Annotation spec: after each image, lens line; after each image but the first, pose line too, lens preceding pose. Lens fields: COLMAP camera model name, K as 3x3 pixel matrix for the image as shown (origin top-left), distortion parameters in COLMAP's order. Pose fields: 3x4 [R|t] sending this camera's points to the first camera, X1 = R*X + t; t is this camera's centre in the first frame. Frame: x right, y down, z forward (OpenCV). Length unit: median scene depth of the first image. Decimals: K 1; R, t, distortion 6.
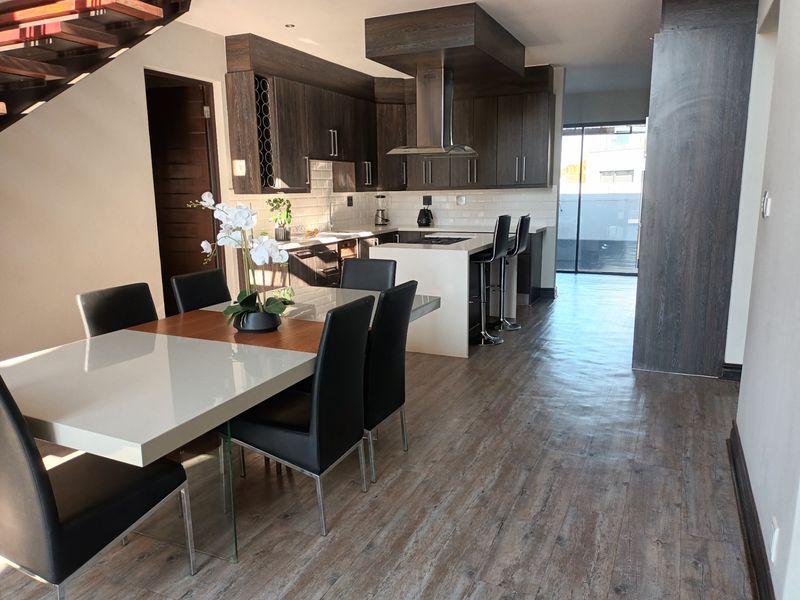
lens RADIAL K [[588.7, 0, 399.3], [0, 588.7, 305.0], [0, 0, 1]] dist [0.044851, -0.054649]
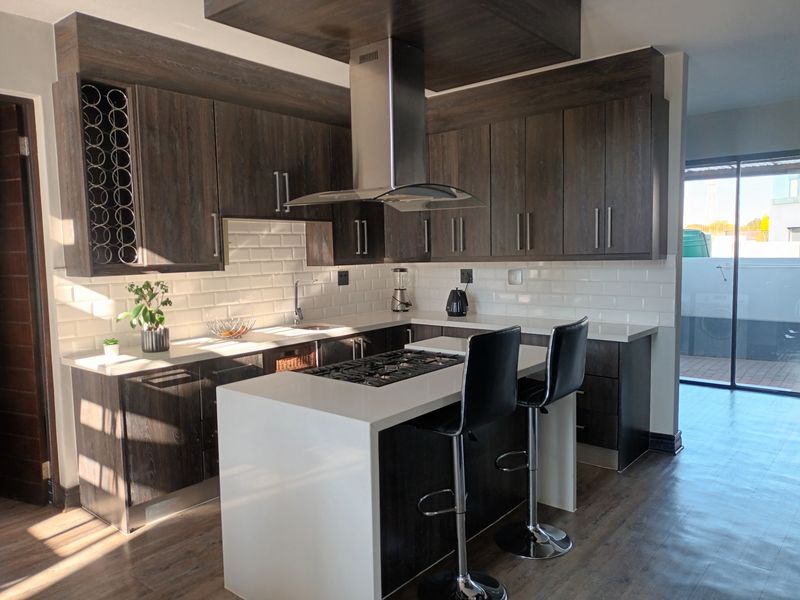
lens RADIAL K [[588.7, 0, 395.3], [0, 588.7, 297.5], [0, 0, 1]] dist [0.044851, -0.054649]
pose [[0.964264, 0.015975, -0.264460, 0.191330], [-0.045292, 0.993426, -0.105133, -0.107999], [0.261042, 0.113354, 0.958649, 0.469592]]
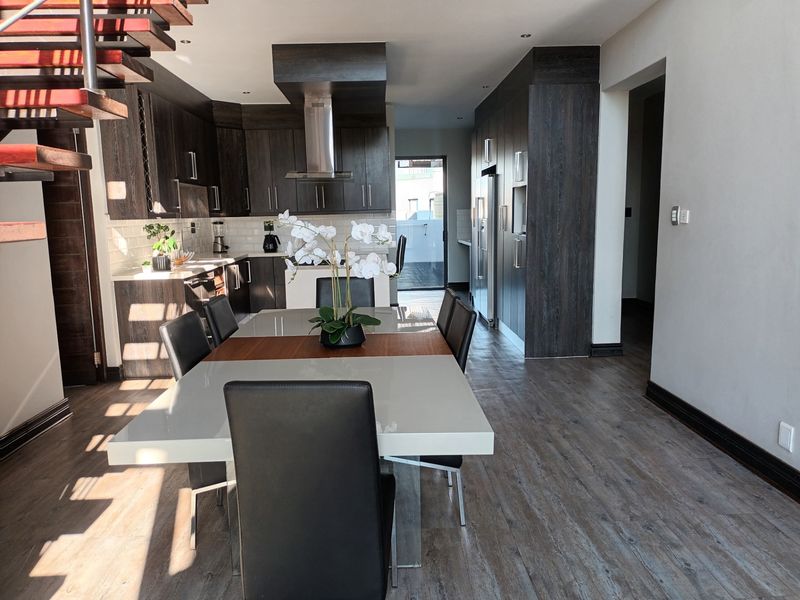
lens RADIAL K [[588.7, 0, 399.4], [0, 588.7, 303.2], [0, 0, 1]] dist [0.044851, -0.054649]
pose [[0.892974, -0.076753, 0.443515, -0.273608], [0.100104, 0.994541, -0.029439, 0.004499], [-0.438835, 0.070686, 0.895783, 0.027164]]
